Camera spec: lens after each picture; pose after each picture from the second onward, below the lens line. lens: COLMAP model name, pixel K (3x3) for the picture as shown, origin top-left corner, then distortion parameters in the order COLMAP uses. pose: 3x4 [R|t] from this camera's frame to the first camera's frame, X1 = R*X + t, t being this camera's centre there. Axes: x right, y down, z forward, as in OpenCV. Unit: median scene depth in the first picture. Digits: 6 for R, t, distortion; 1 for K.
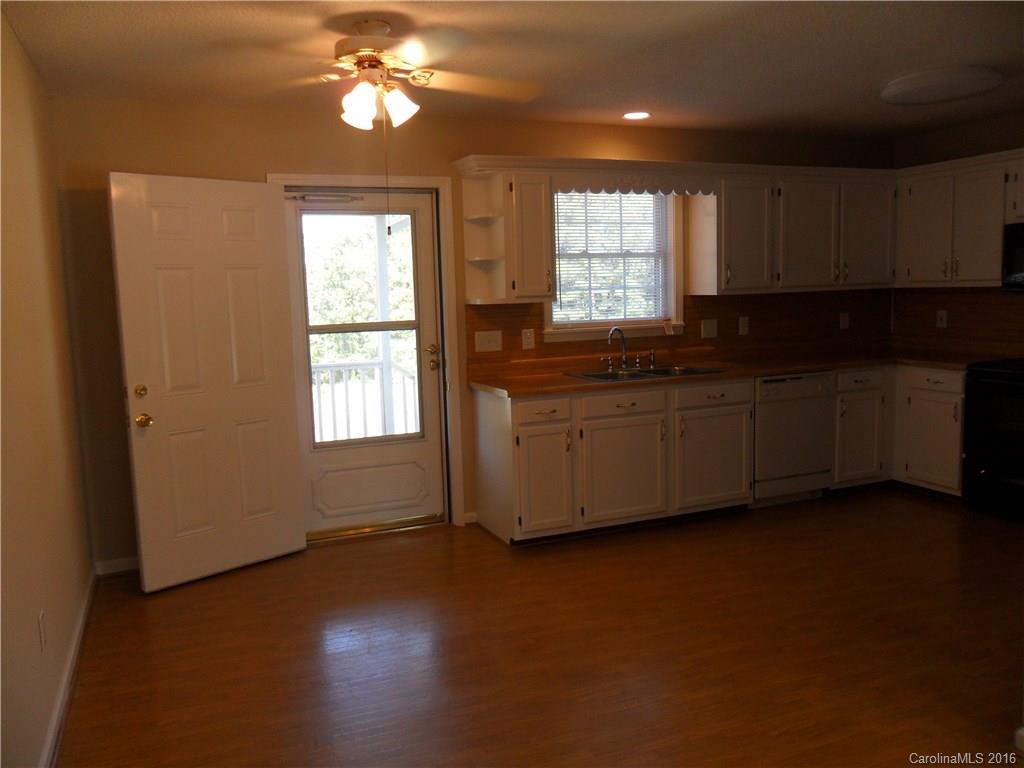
lens RADIAL K [[815.7, 0, 512.0], [0, 815.7, 384.0], [0, 0, 1]] dist [-0.049220, 0.039162]
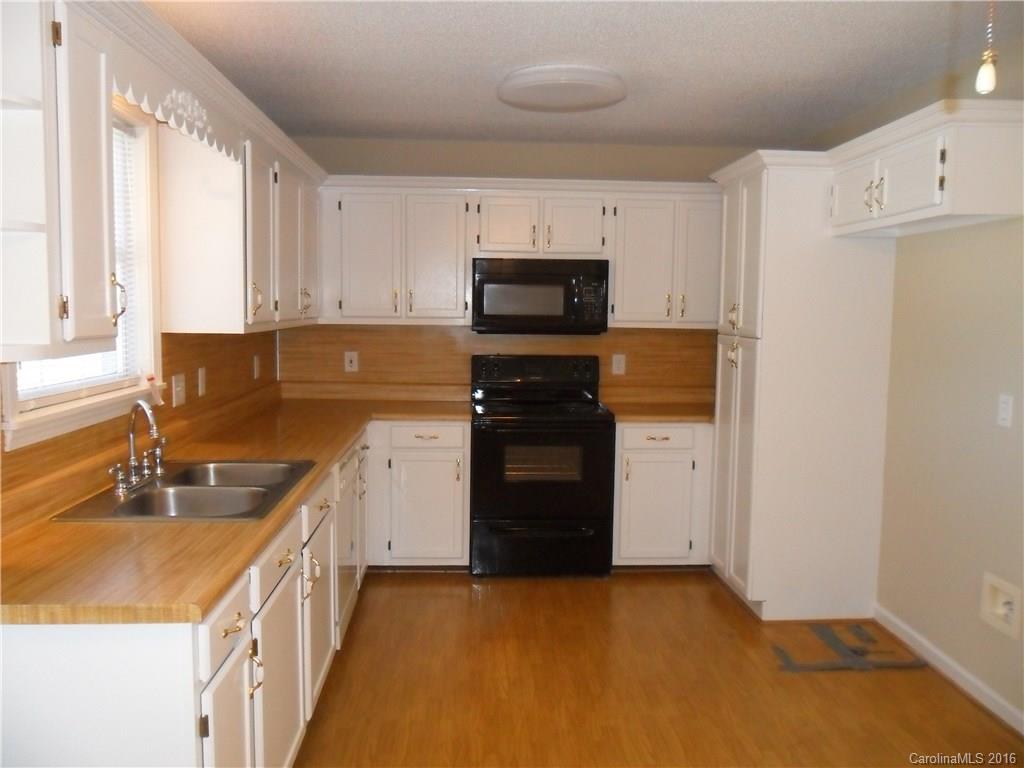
lens RADIAL K [[815.7, 0, 512.0], [0, 815.7, 384.0], [0, 0, 1]] dist [-0.049220, 0.039162]
pose [[0.329981, -0.050022, 0.942661, -0.238319], [0.084624, 0.996142, 0.023237, -0.069919], [-0.940187, 0.072105, 0.332941, 0.626731]]
